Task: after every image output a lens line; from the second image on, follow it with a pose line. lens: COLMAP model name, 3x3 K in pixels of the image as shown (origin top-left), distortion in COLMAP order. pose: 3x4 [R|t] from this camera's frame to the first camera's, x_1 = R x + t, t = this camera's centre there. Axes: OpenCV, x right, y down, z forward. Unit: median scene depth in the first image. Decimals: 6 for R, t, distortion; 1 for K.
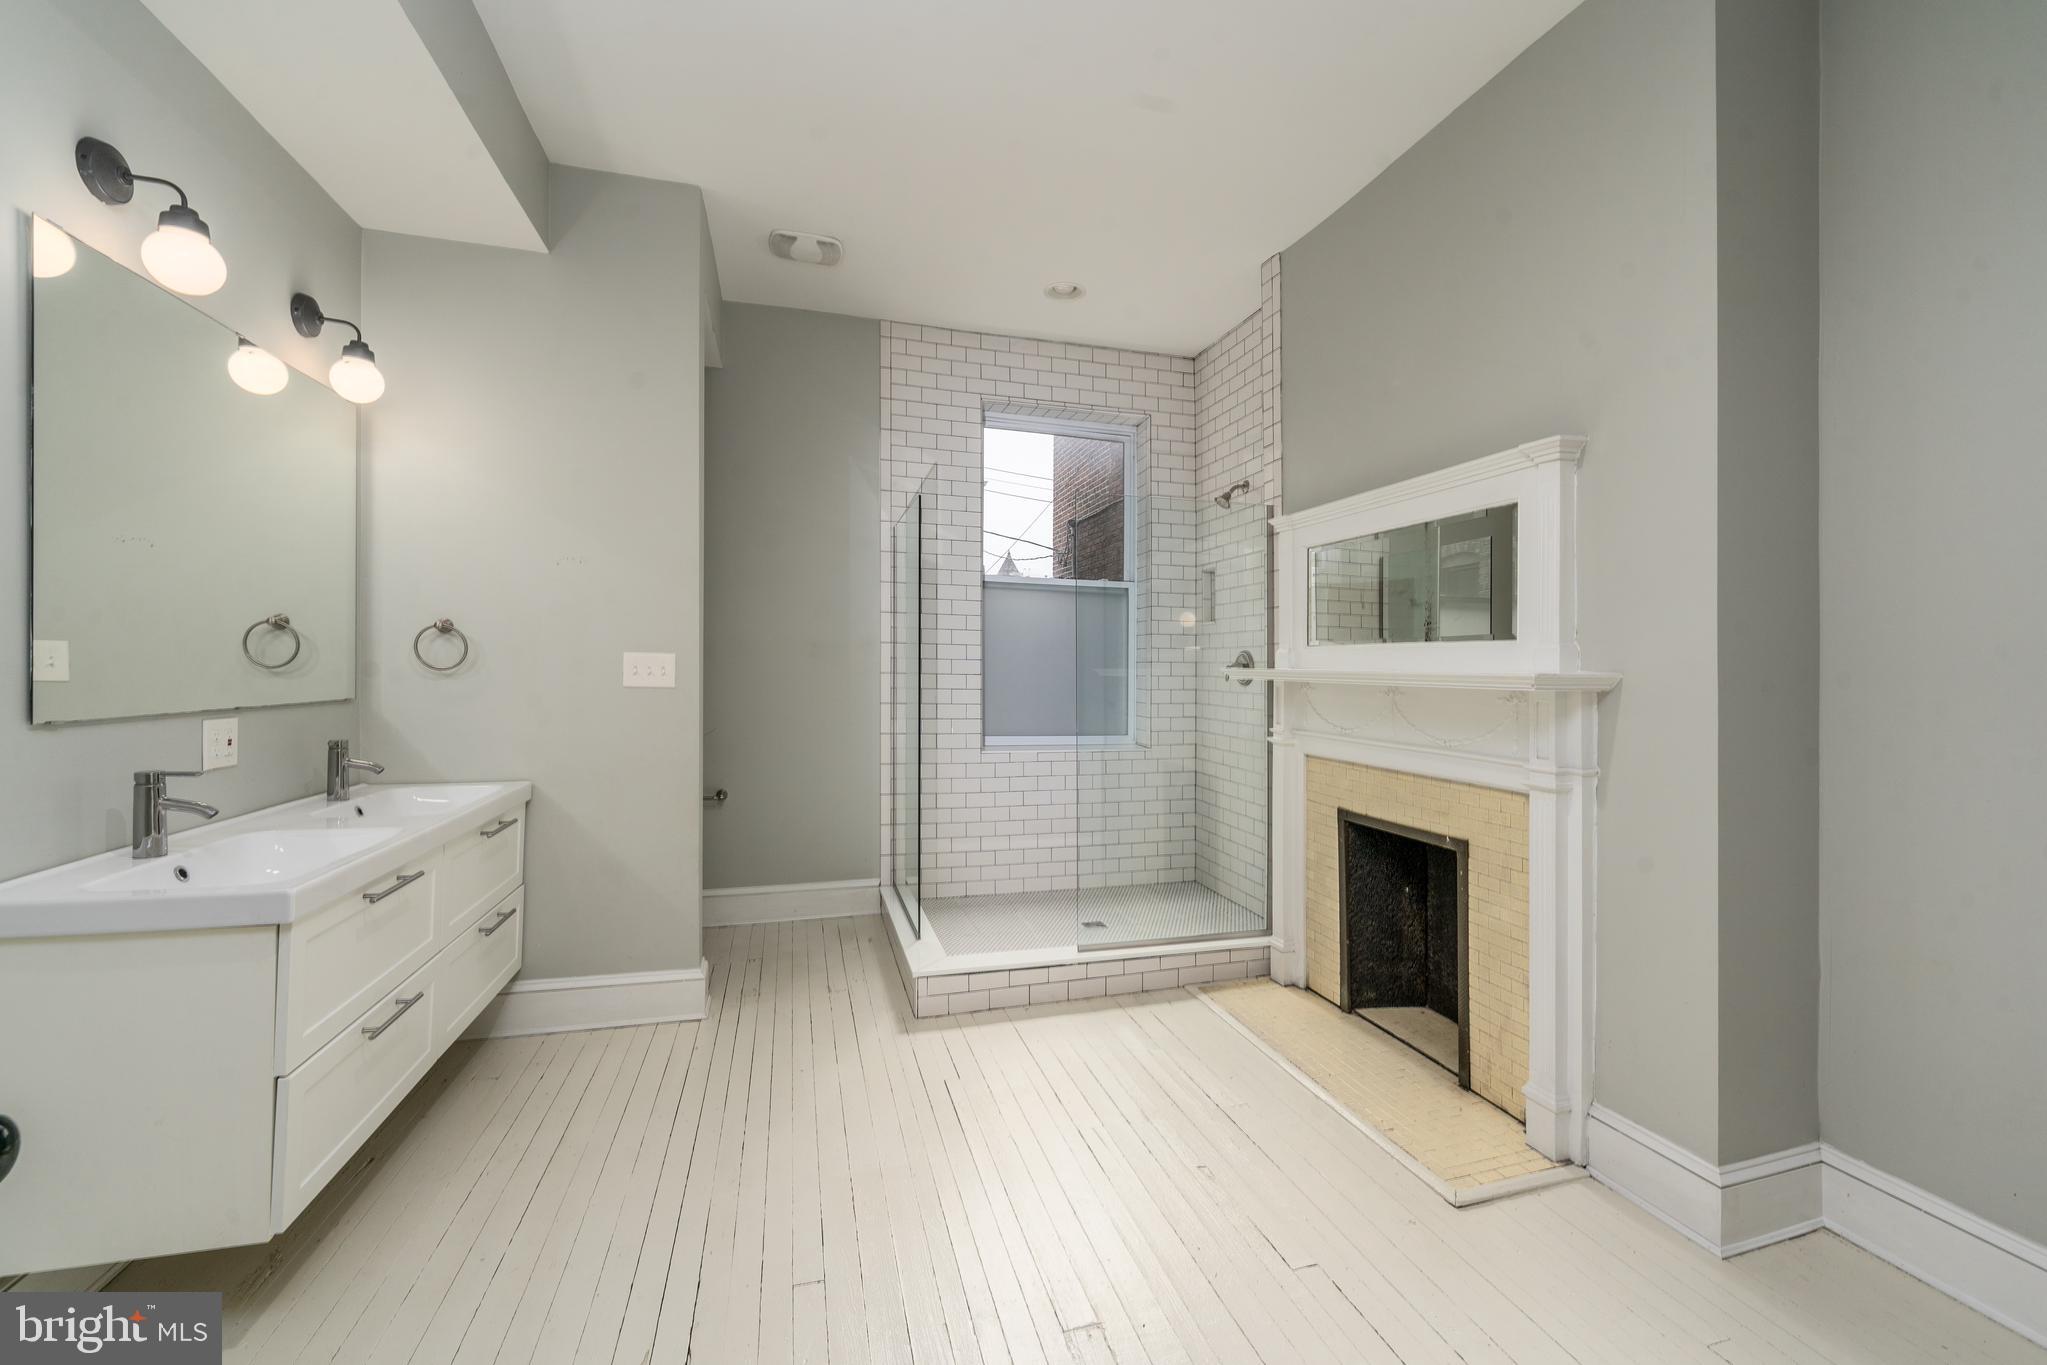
lens RADIAL K [[836.5, 0, 1021.9], [0, 836.5, 670.4], [0, 0, 1]] dist [0.001898, -0.000457]
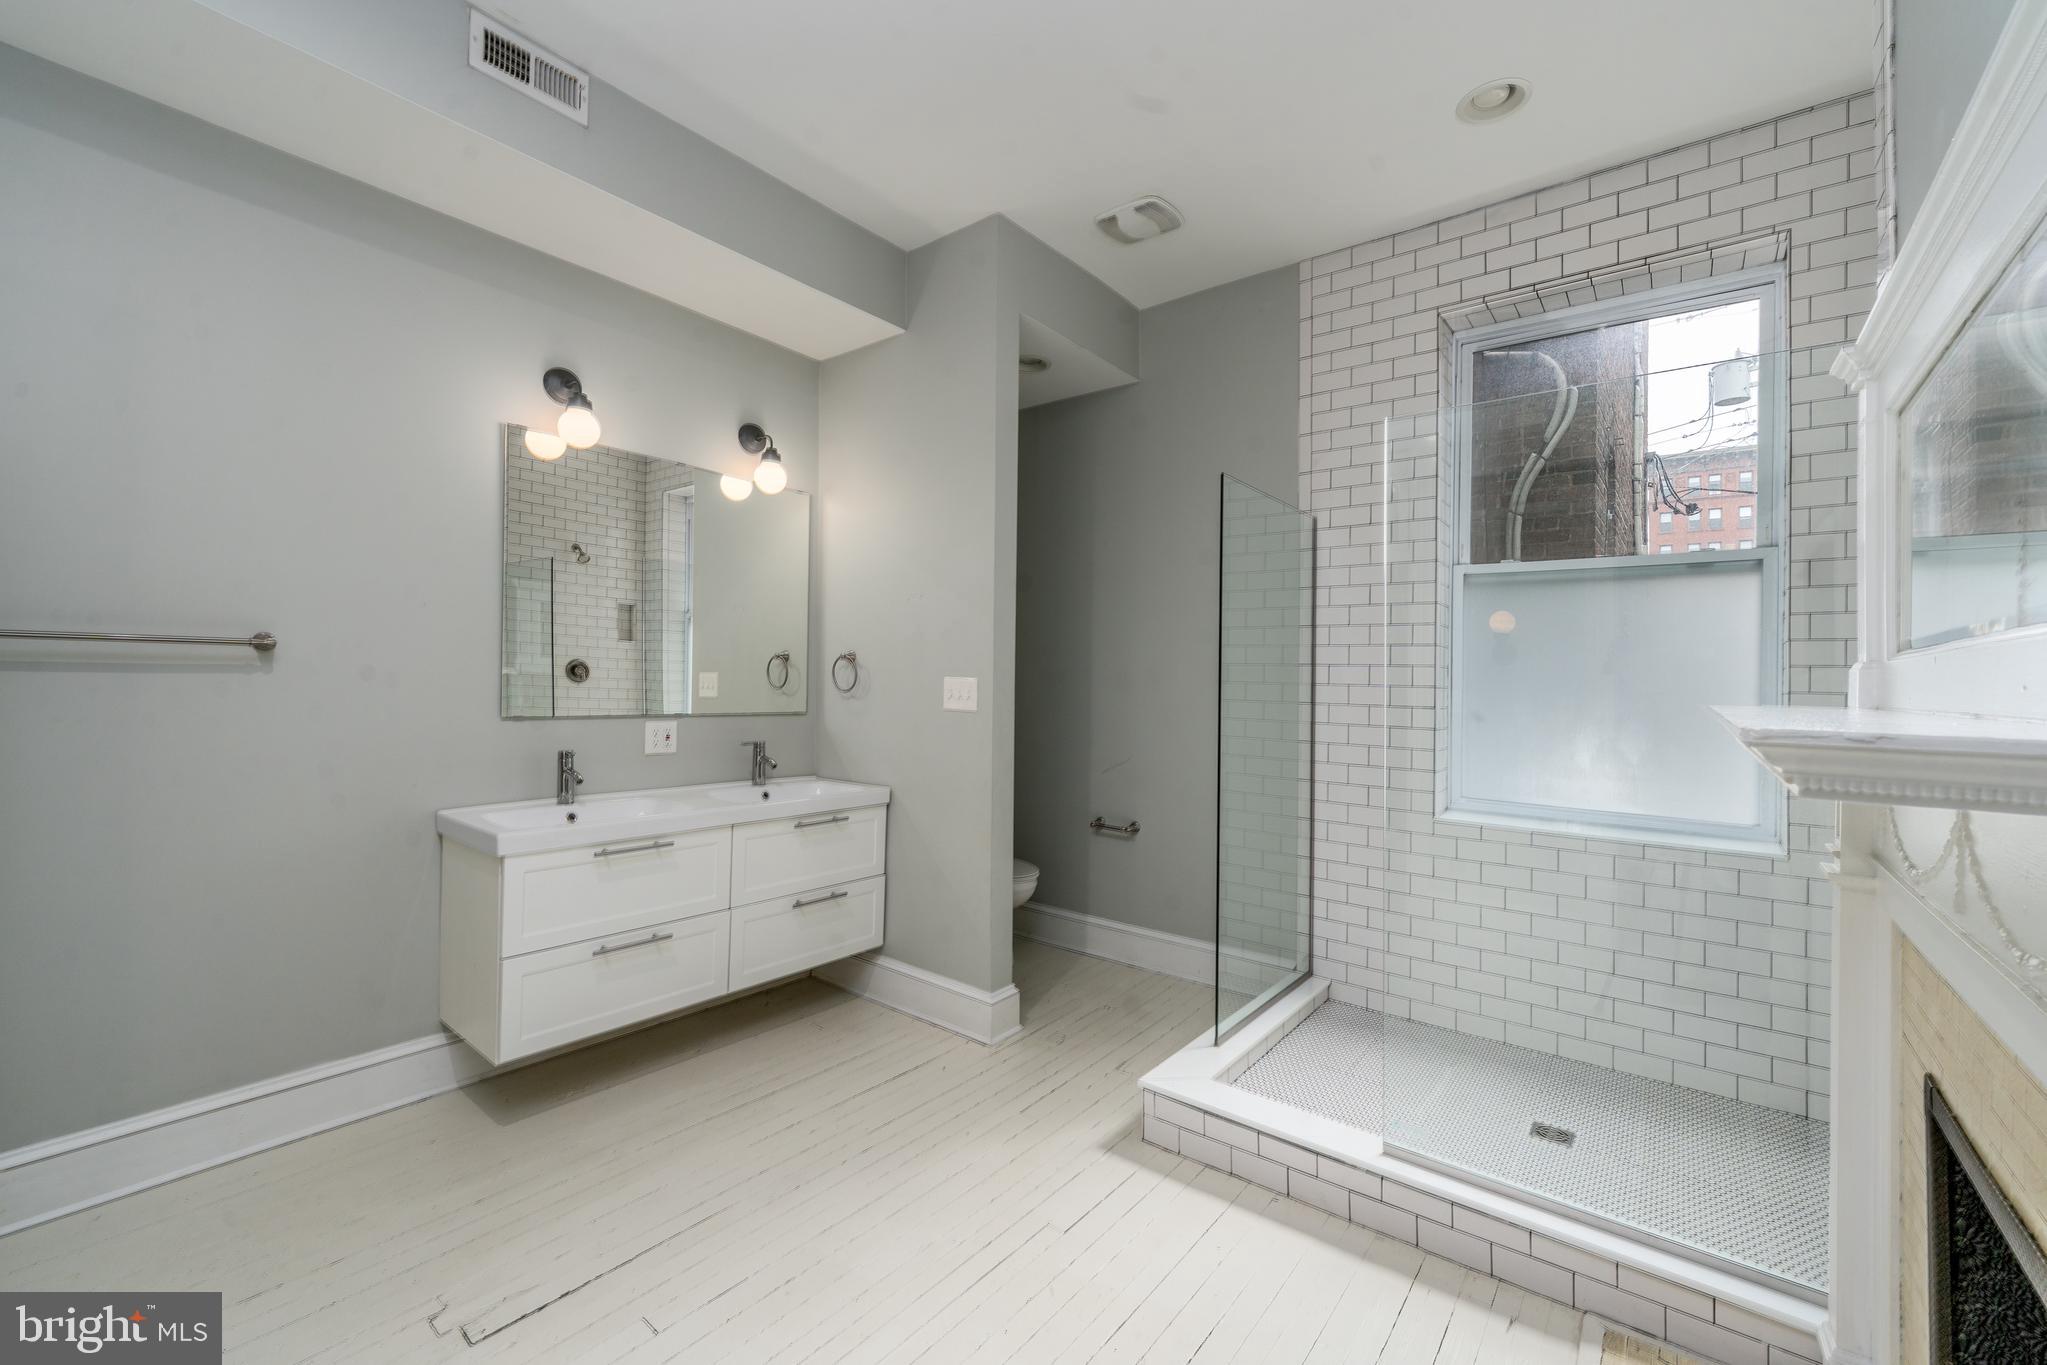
lens RADIAL K [[836.5, 0, 1021.0], [0, 836.5, 687.3], [0, 0, 1]] dist [0.001898, -0.000457]
pose [[0.588185, 0.005169, -0.808710, 0.411315], [-0.016966, 0.999838, -0.005948, -0.003350], [0.808548, 0.017219, 0.588178, 0.406137]]
